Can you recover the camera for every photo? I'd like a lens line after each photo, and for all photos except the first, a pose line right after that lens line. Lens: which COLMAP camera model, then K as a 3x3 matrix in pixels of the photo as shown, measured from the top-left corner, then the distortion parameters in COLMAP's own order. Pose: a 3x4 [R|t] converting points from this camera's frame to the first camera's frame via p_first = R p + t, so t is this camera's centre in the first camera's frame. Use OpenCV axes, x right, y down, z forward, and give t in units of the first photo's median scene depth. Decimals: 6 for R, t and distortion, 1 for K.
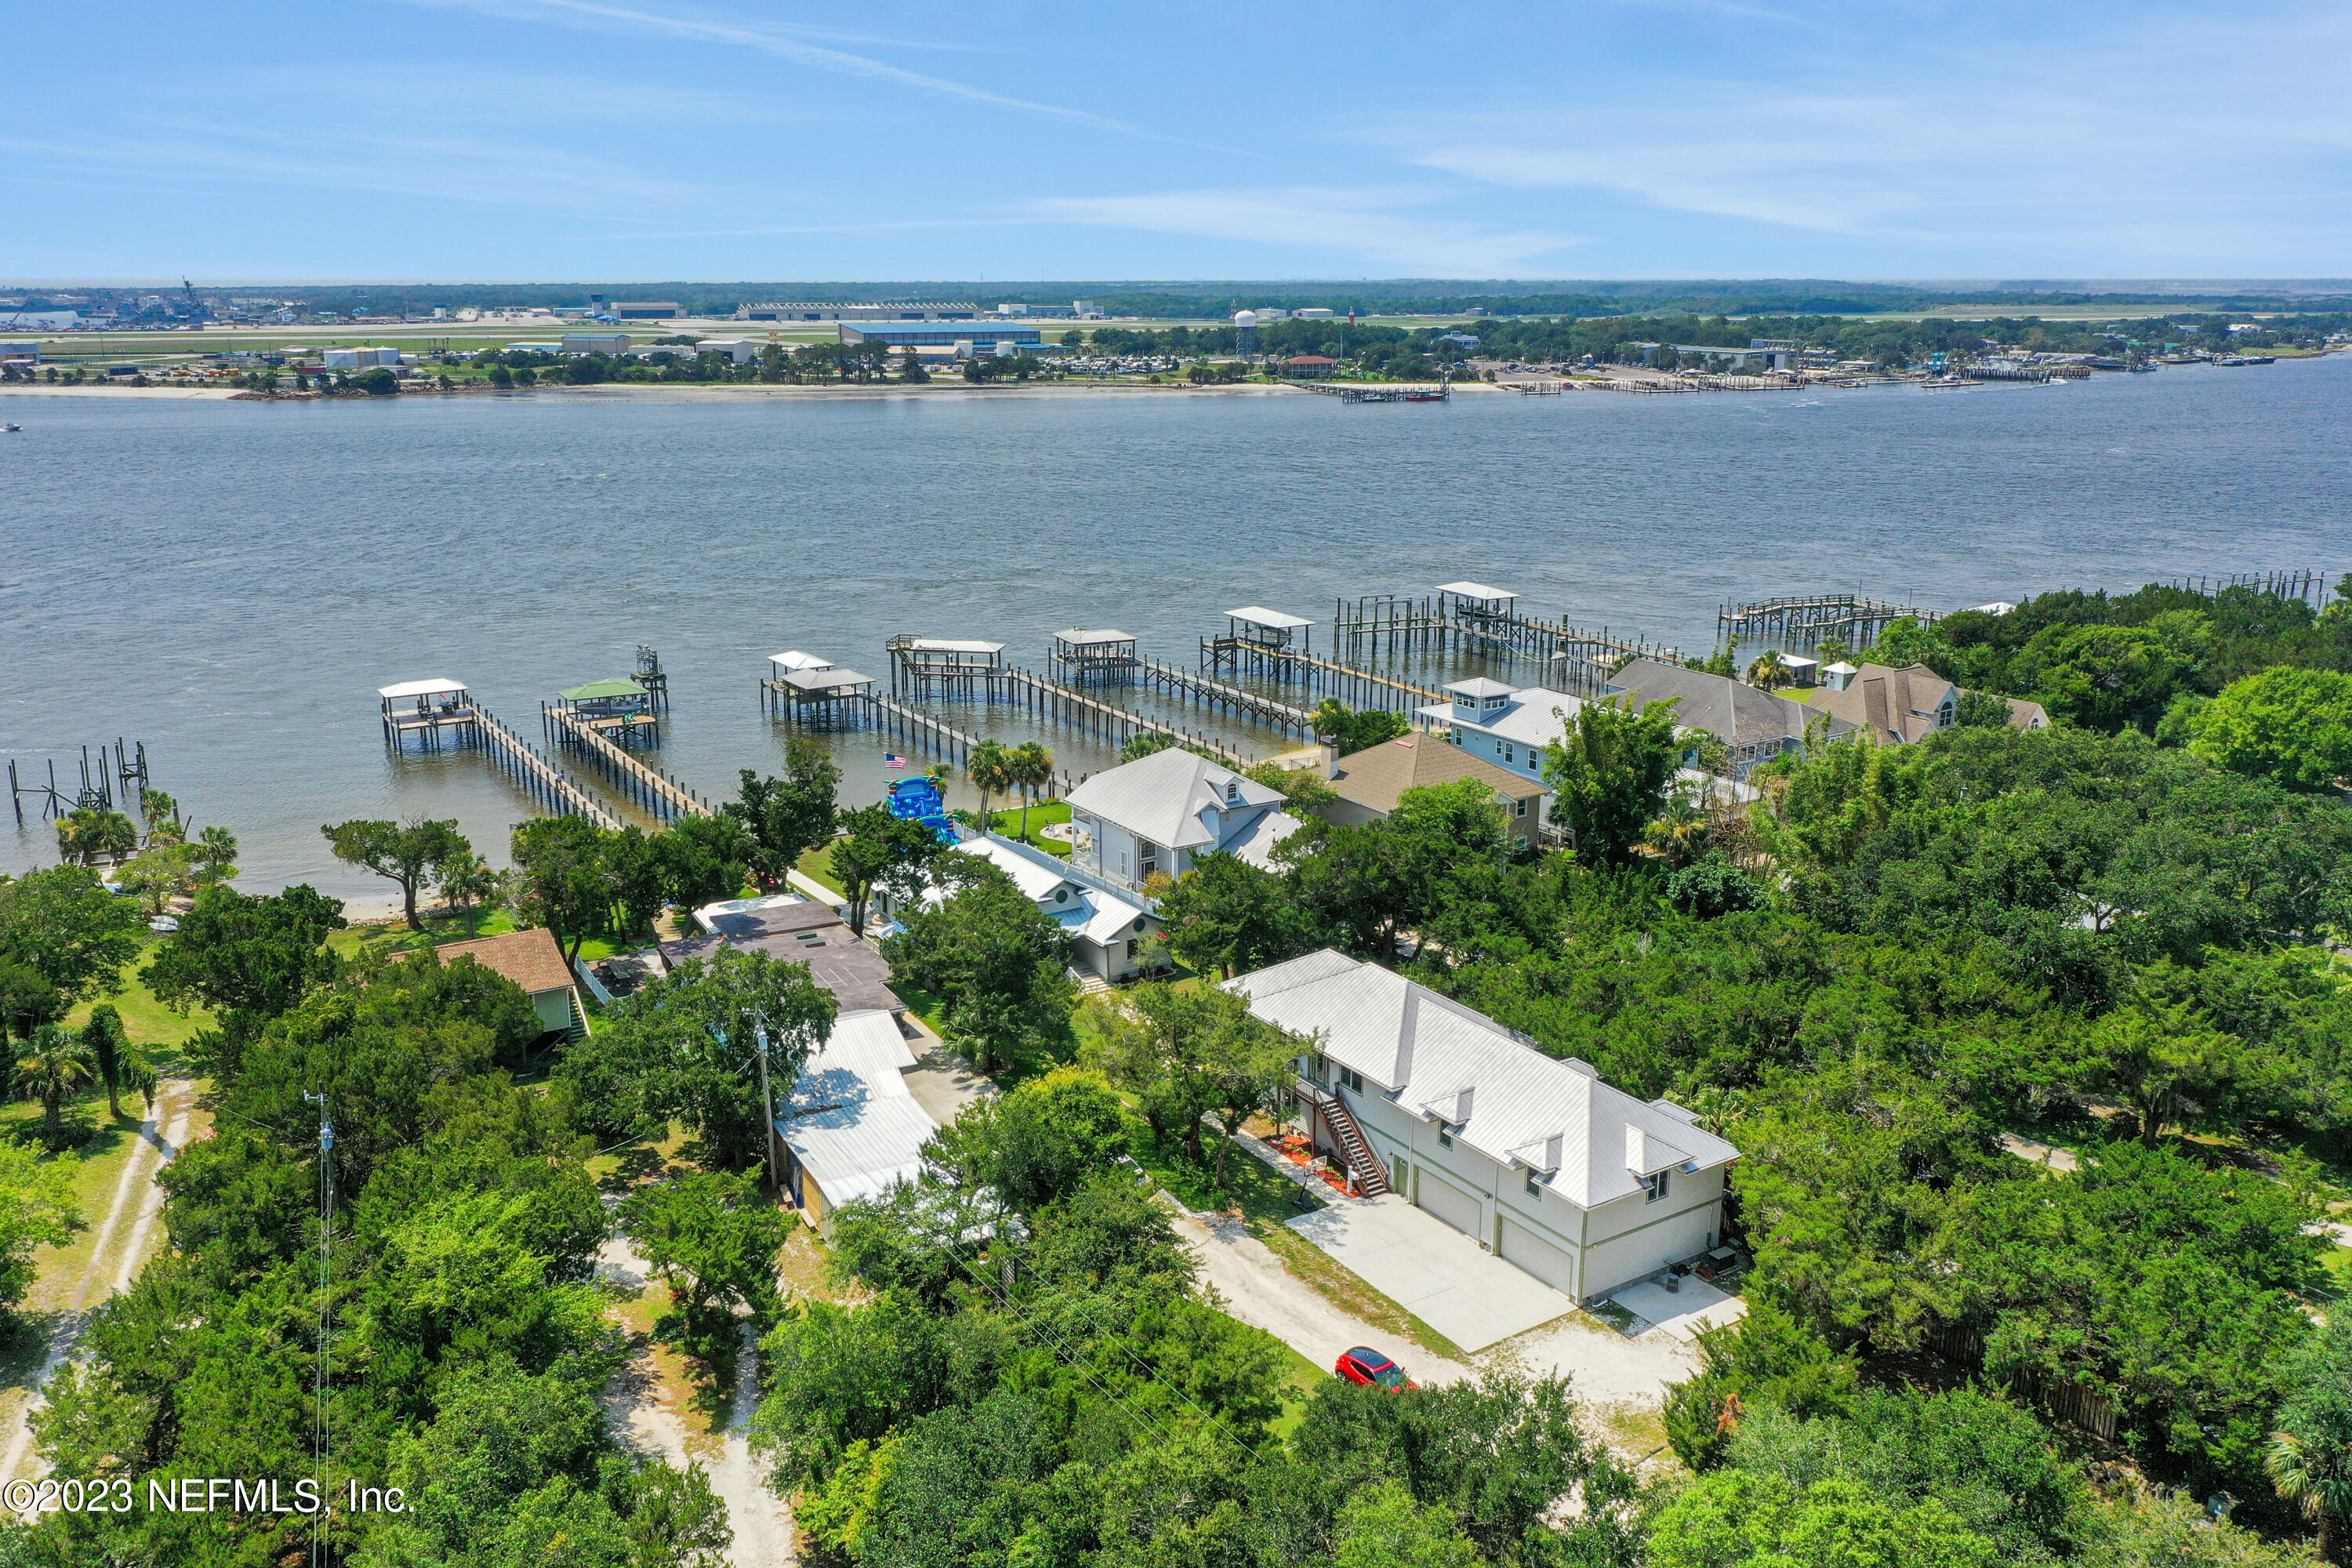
lens RADIAL K [[1888.8, 0, 1176.0], [0, 1888.8, 784.0], [0, 0, 1]] dist [0.012737, 0.002061]
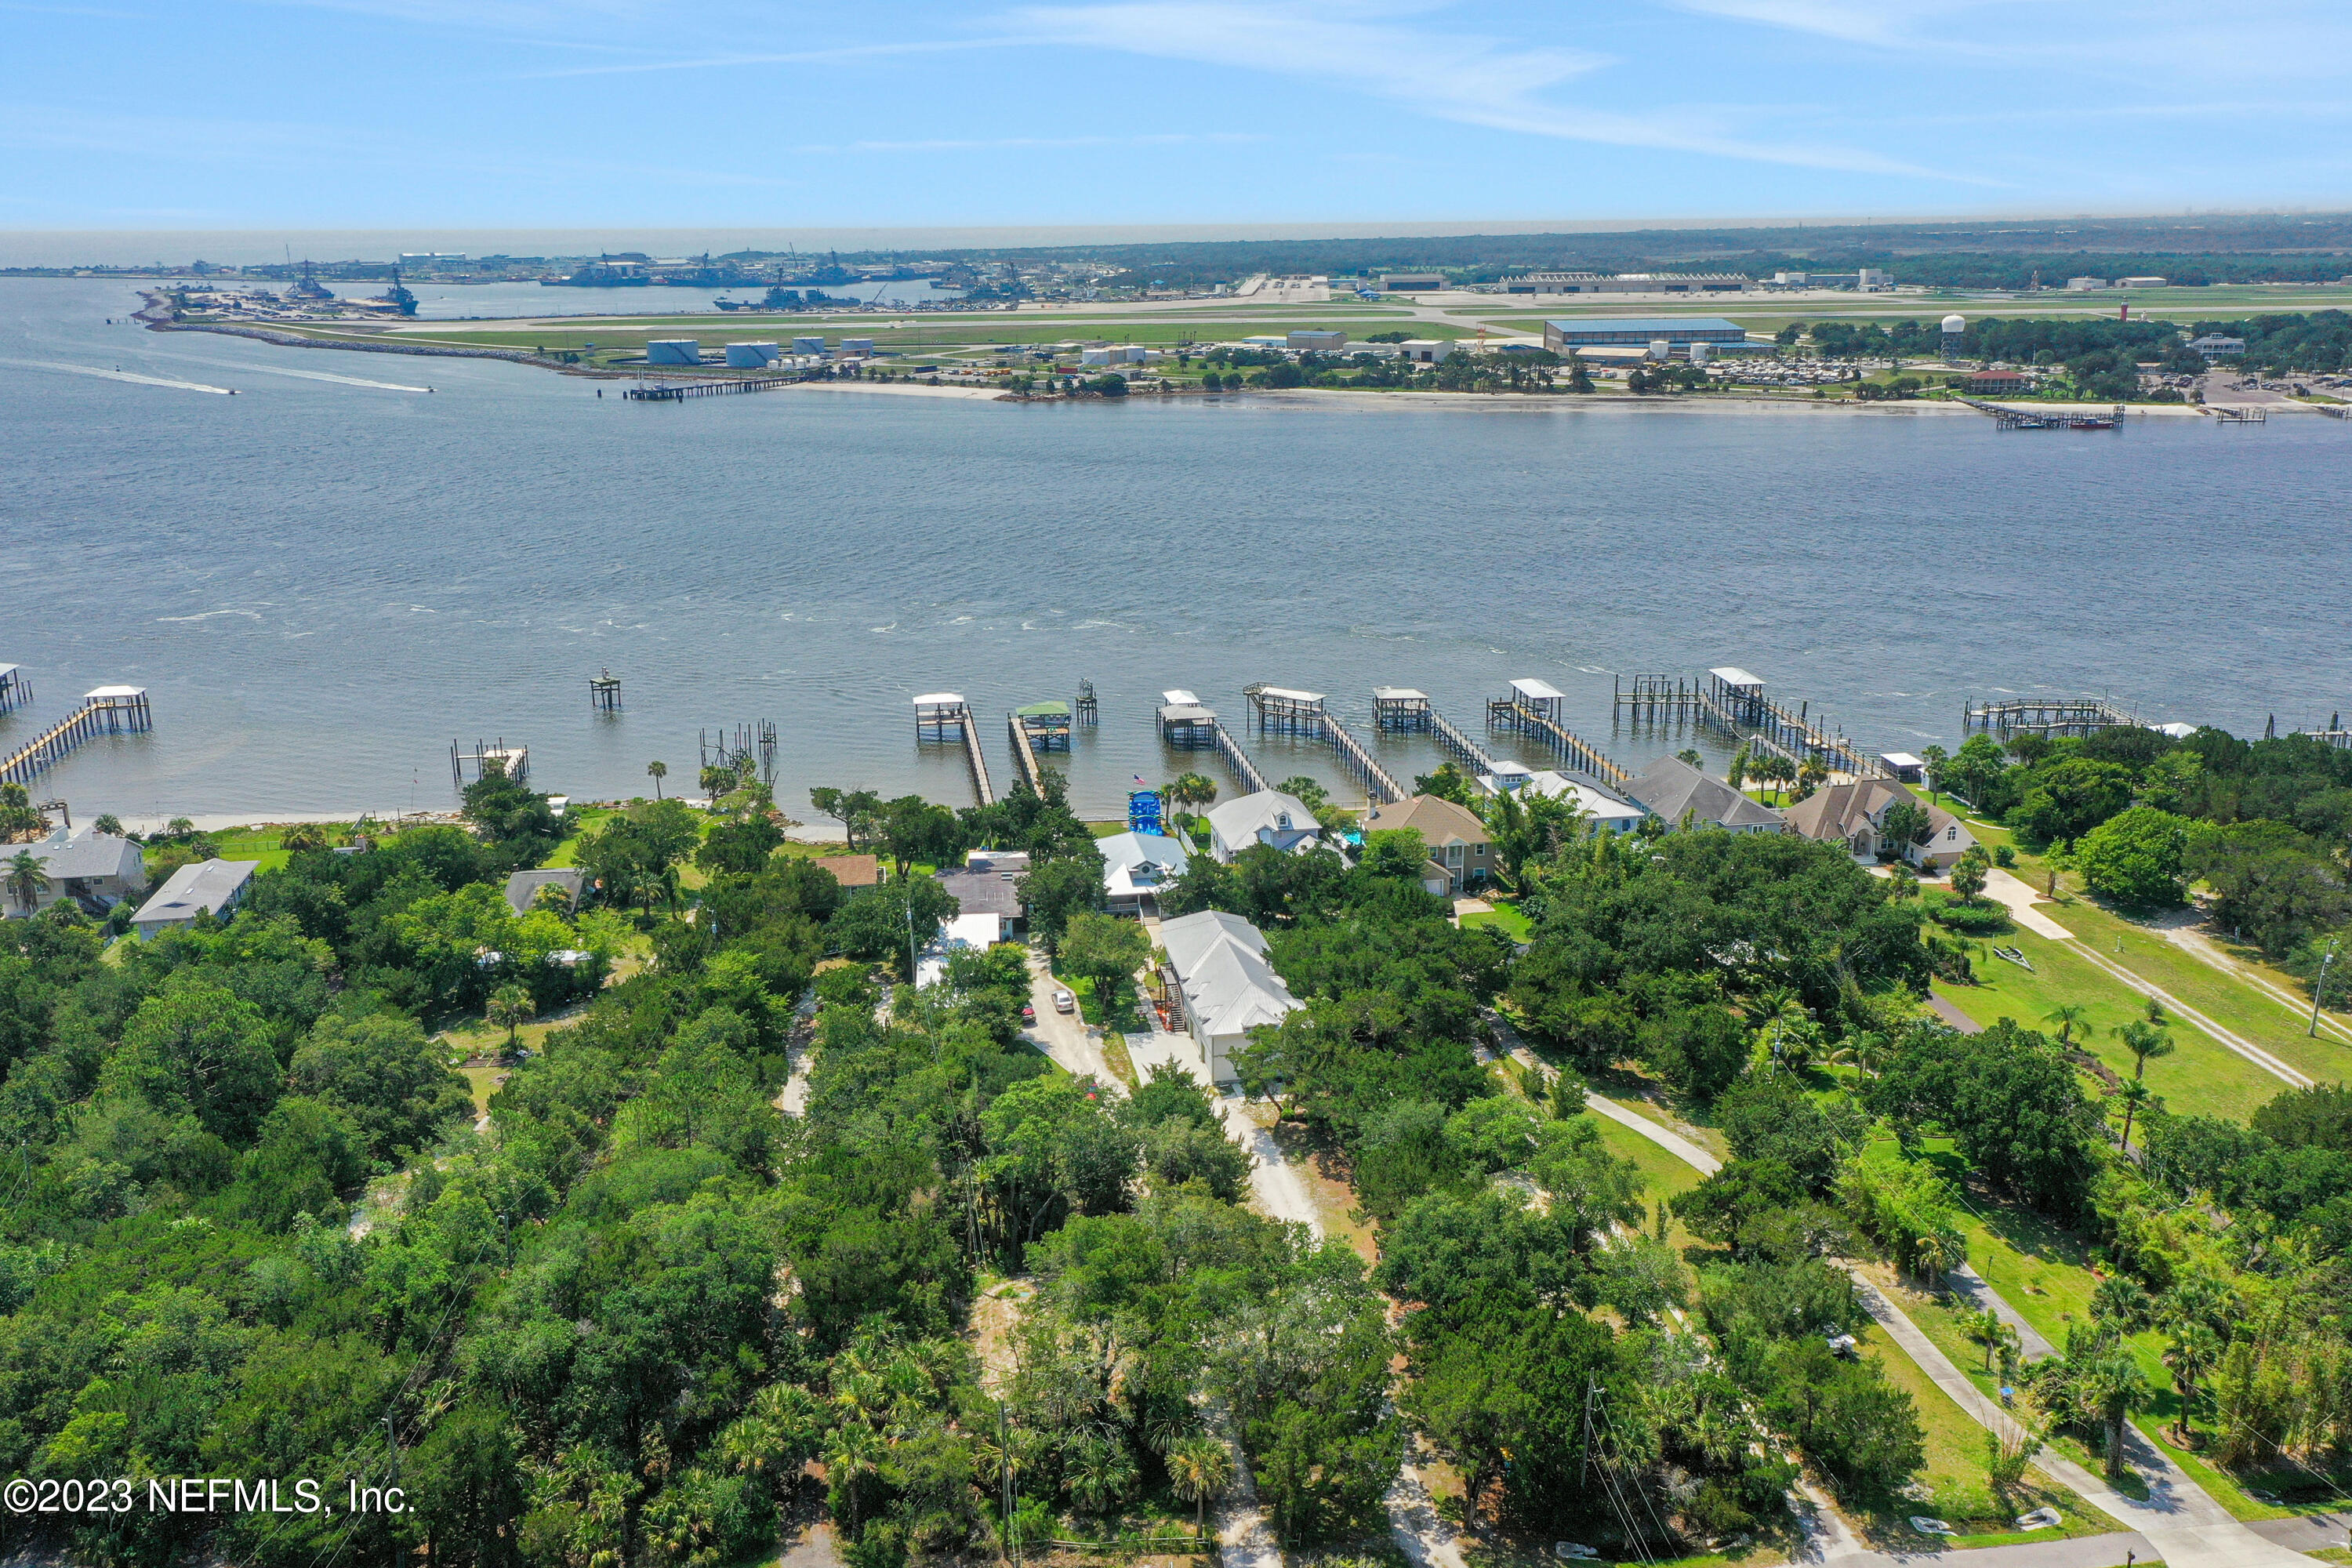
lens RADIAL K [[1981.1, 0, 1172.8], [0, 1981.1, 782.4], [0, 0, 1]] dist [0.012721, -0.006045]
pose [[0.920181, 0.094822, -0.379837, 0.440666], [-0.089742, 0.995479, 0.031103, -0.054716], [0.381069, 0.005467, 0.924531, -0.473622]]
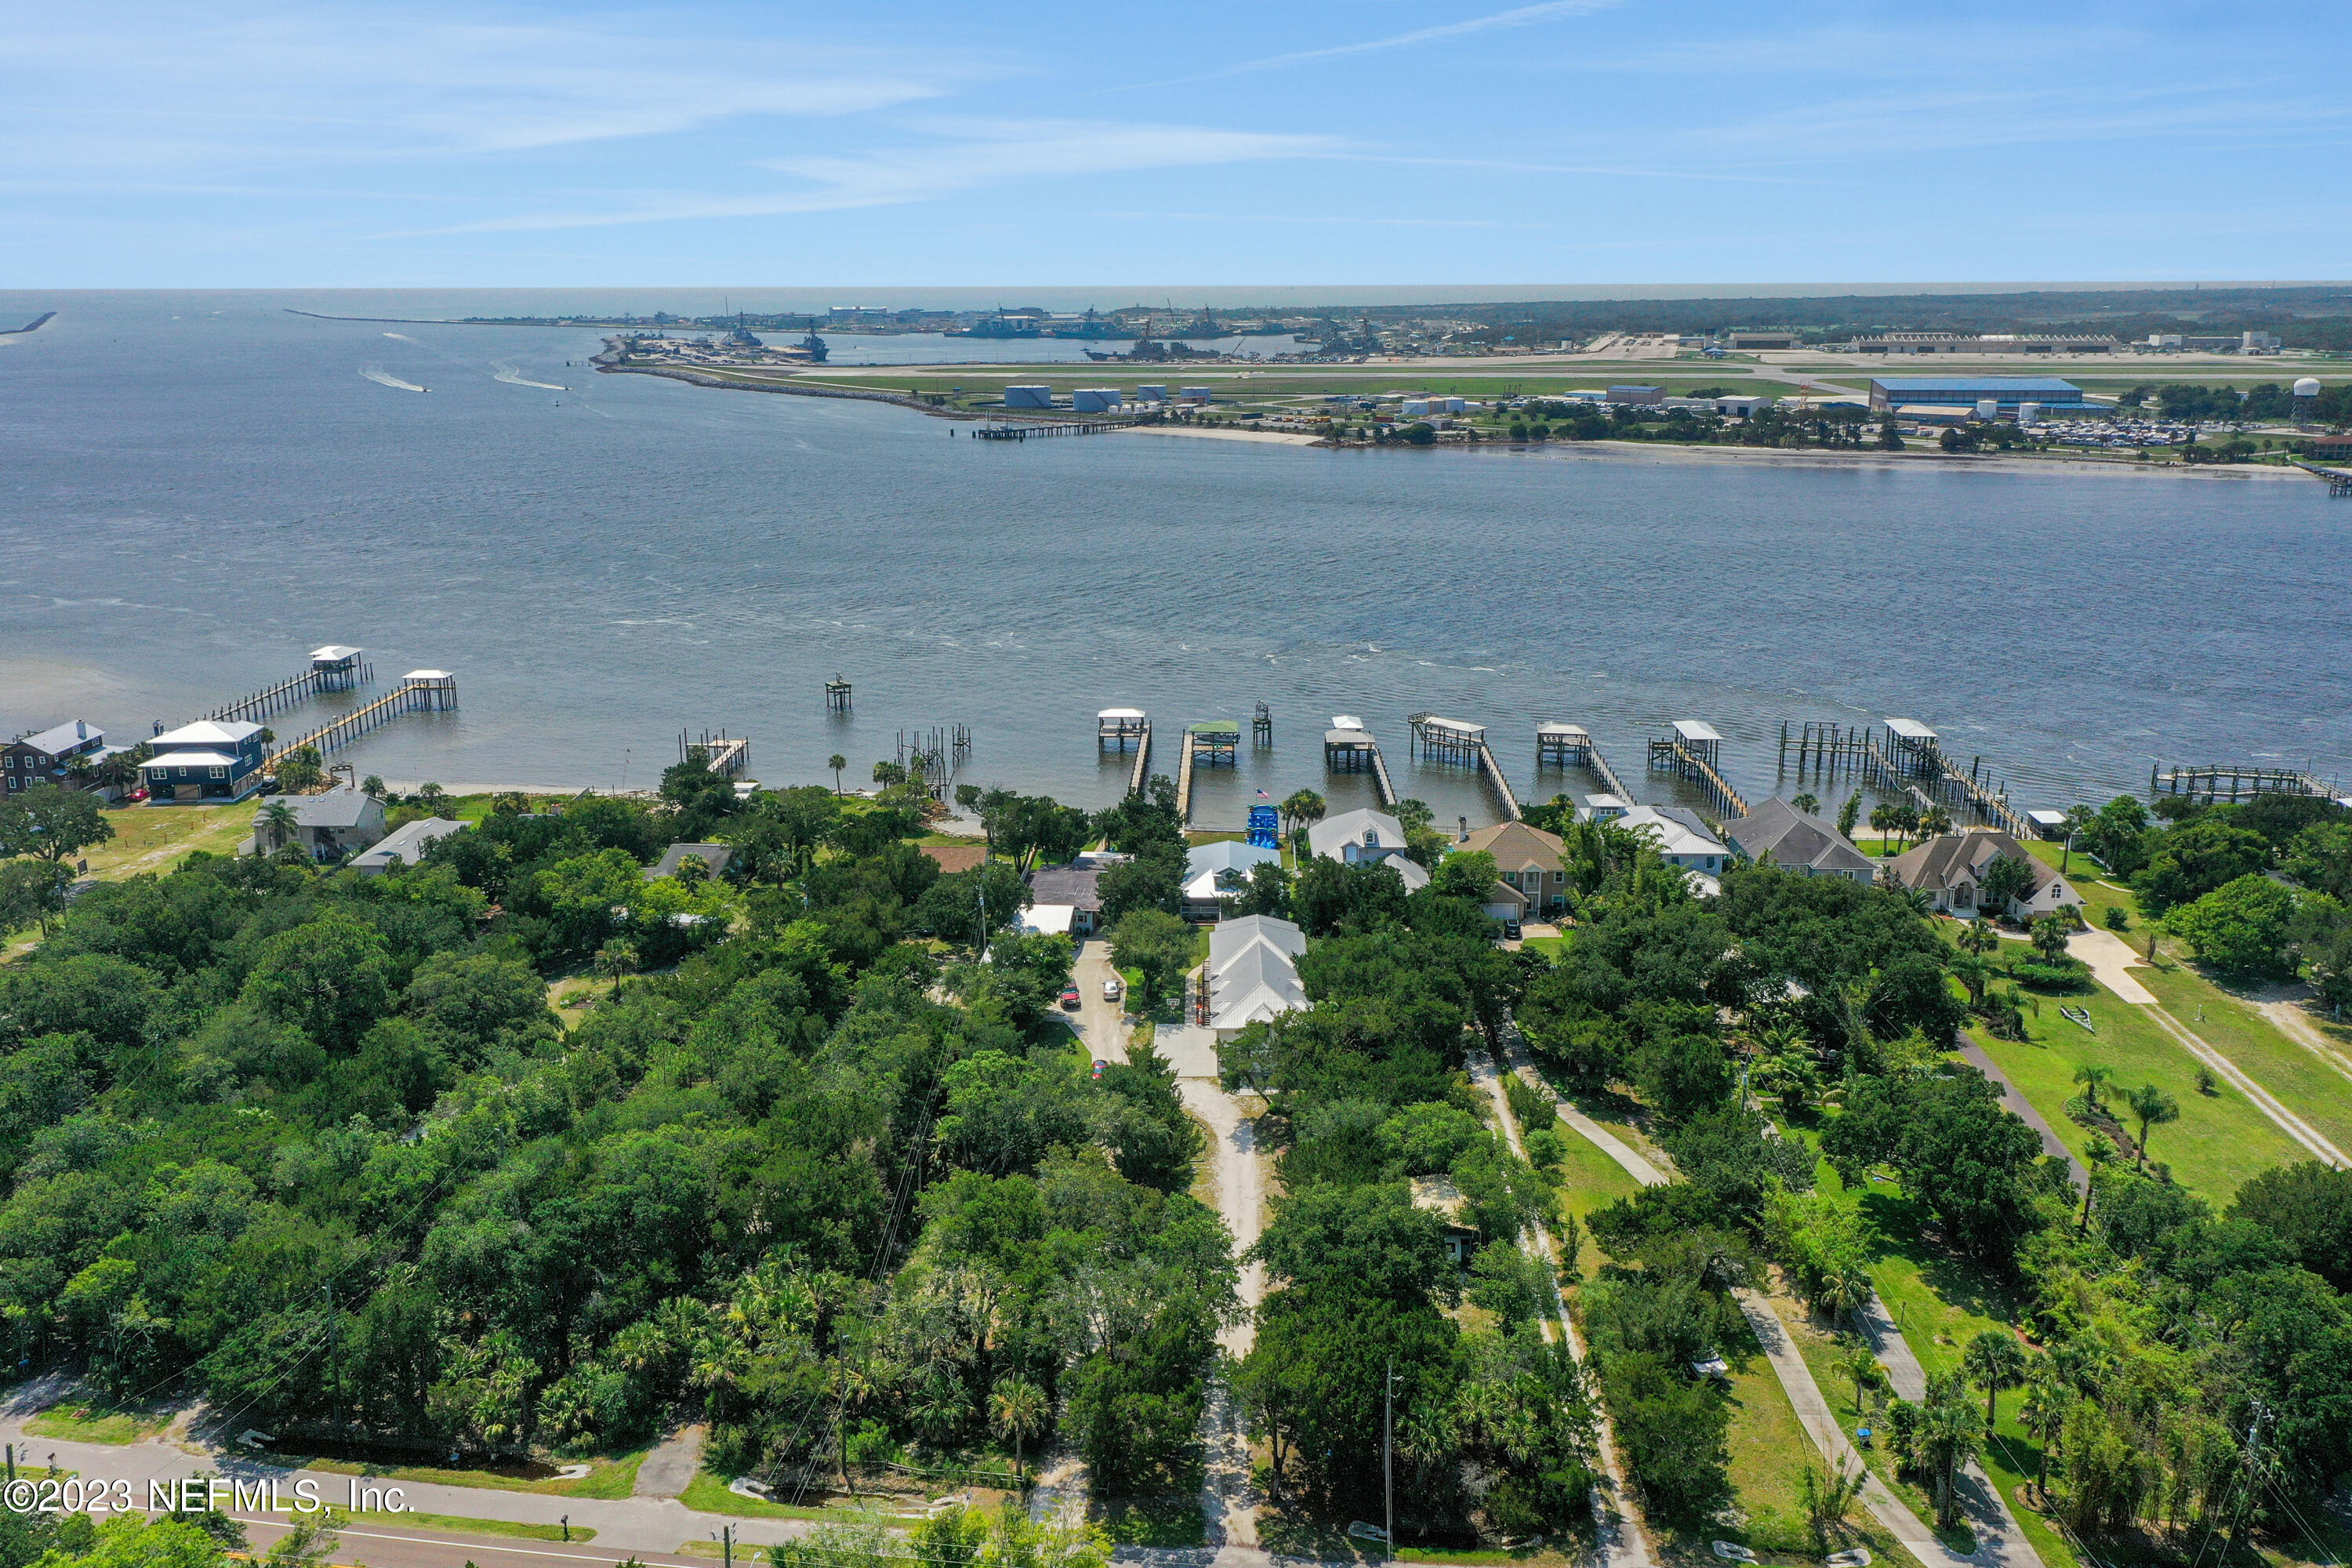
lens RADIAL K [[1888.8, 0, 1176.0], [0, 1888.8, 784.0], [0, 0, 1]] dist [0.012737, 0.002061]
pose [[0.831111, 0.135490, -0.539349, 0.596290], [-0.137896, 0.989787, 0.036152, -0.060821], [0.538738, 0.044328, 0.841306, -0.407438]]
